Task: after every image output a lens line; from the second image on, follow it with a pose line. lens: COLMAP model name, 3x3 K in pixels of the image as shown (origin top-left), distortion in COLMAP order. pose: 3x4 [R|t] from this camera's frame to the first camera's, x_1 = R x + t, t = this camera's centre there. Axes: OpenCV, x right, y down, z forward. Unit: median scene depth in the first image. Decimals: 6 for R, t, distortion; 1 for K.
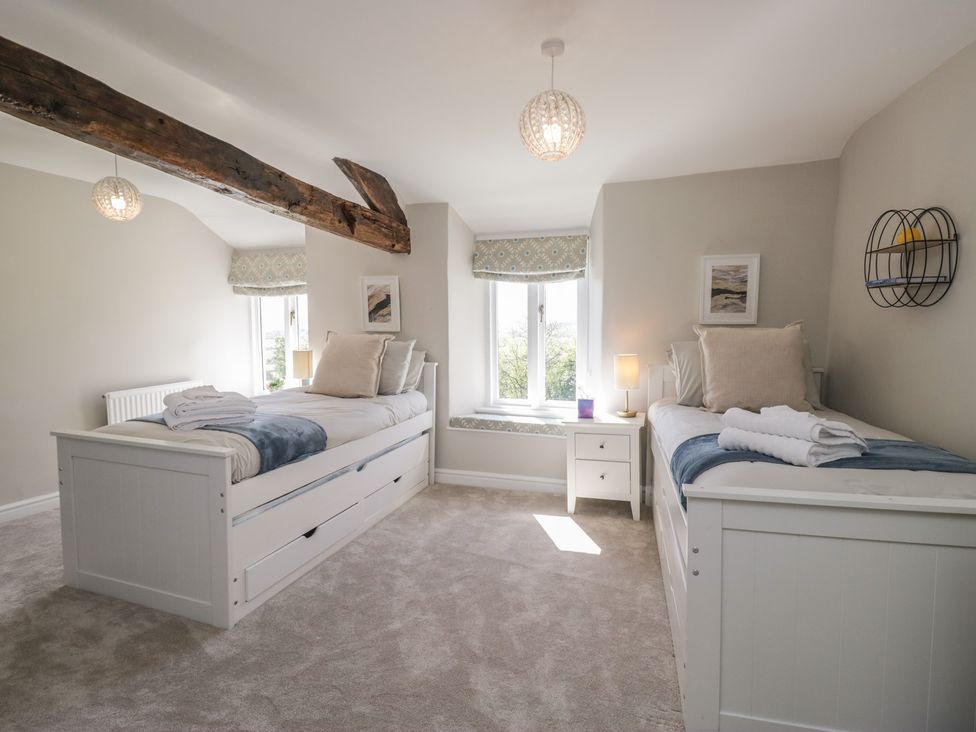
lens RADIAL K [[508.4, 0, 479.5], [0, 508.4, 357.1], [0, 0, 1]] dist [-0.009506, -0.008110]
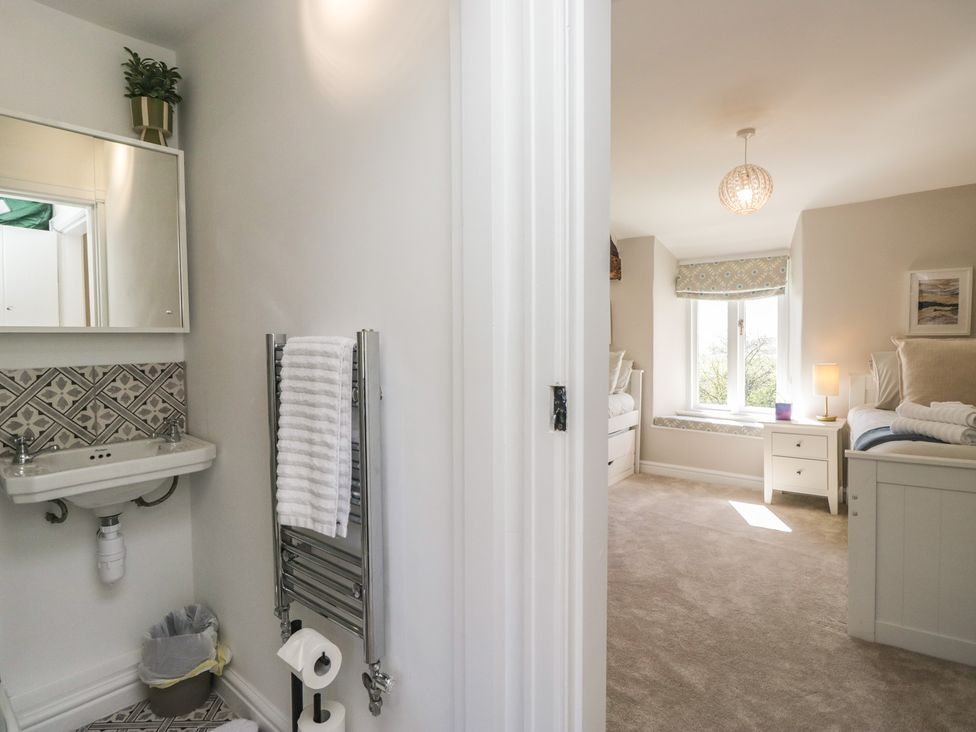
lens RADIAL K [[508.4, 0, 481.2], [0, 508.4, 360.5], [0, 0, 1]] dist [-0.009506, -0.008110]
pose [[0.934571, 0.008396, -0.355677, -0.018429], [-0.016894, 0.999641, -0.020796, 0.023729], [0.355375, 0.025444, 0.934378, -0.293631]]
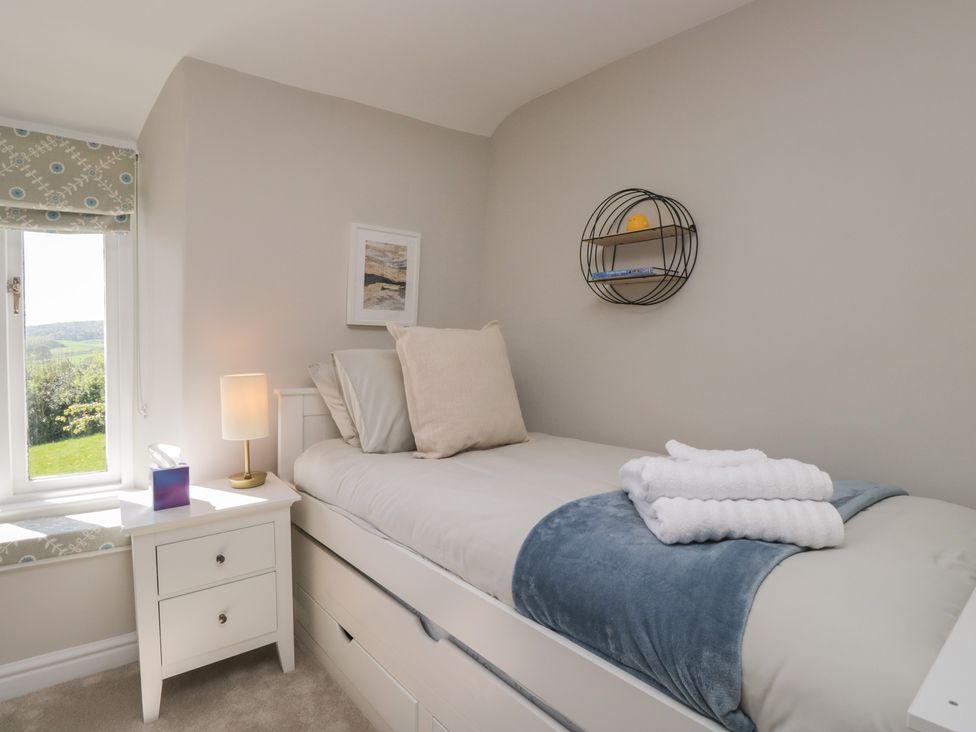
lens RADIAL K [[508.4, 0, 483.0], [0, 508.4, 359.6], [0, 0, 1]] dist [-0.009506, -0.008110]
pose [[0.559321, -0.016310, 0.828791, -0.025054], [0.044414, 0.998960, -0.010314, -0.004109], [-0.827761, 0.042578, 0.559463, 0.489659]]
